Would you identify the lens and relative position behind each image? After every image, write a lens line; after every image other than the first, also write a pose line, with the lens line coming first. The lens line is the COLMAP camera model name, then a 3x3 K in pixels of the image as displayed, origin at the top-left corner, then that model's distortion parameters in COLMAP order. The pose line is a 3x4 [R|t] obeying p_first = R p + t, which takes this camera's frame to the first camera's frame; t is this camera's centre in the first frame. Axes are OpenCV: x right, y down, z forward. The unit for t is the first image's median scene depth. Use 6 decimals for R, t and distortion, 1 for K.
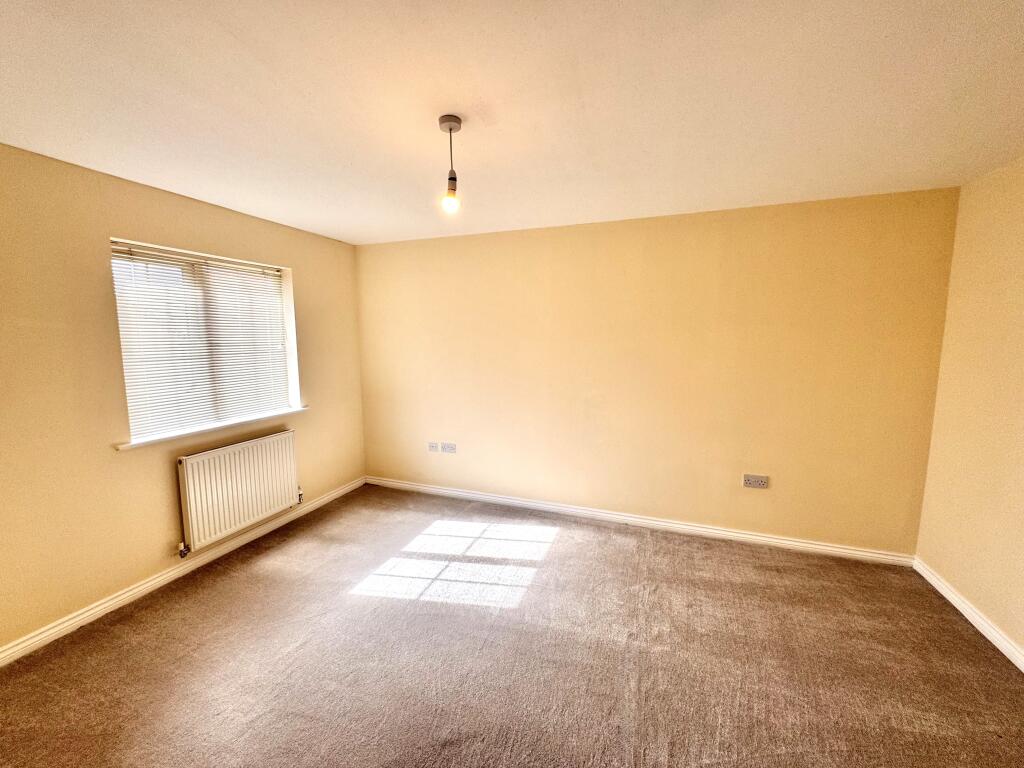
lens RADIAL K [[408.8, 0, 513.7], [0, 408.8, 384.0], [0, 0, 1]] dist [0.001791, 0.000086]
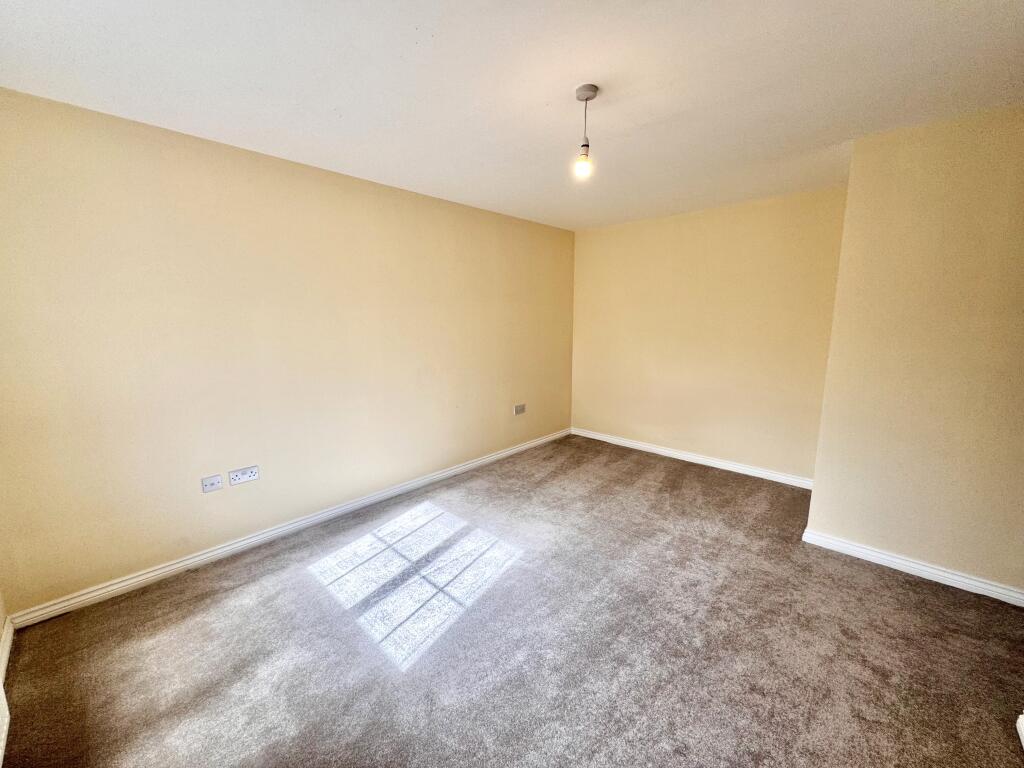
lens RADIAL K [[408.8, 0, 514.0], [0, 408.8, 383.1], [0, 0, 1]] dist [0.001791, 0.000086]
pose [[0.384906, -0.146731, 0.911217, -0.741439], [0.106169, 0.987767, 0.114211, -0.023868], [-0.916829, 0.052783, 0.395776, 0.441564]]
